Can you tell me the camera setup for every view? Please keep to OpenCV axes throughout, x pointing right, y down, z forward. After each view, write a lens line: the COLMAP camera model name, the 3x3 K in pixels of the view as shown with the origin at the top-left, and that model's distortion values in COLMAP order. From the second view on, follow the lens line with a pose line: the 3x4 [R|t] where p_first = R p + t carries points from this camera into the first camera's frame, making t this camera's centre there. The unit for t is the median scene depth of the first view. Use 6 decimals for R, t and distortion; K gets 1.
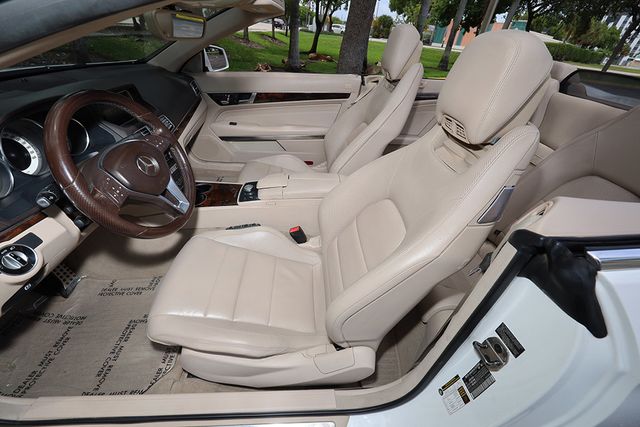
lens RADIAL K [[255.4, 0, 319.5], [0, 255.4, 214.5], [0, 0, 1]] dist [-0.002448, -0.000222]
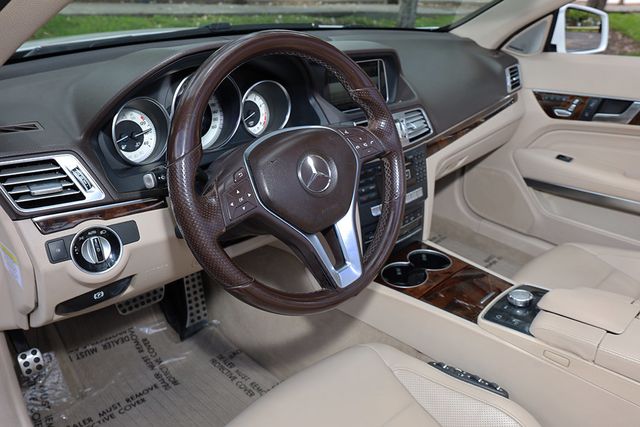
lens RADIAL K [[500.4, 0, 319.4], [0, 500.4, 211.1], [0, 0, 1]] dist [-0.002414, 0.003111]
pose [[0.661295, 0.272211, -0.698992, 0.033080], [-0.434133, 0.898802, -0.060696, -0.040493], [0.611733, 0.343593, 0.712549, 0.190068]]
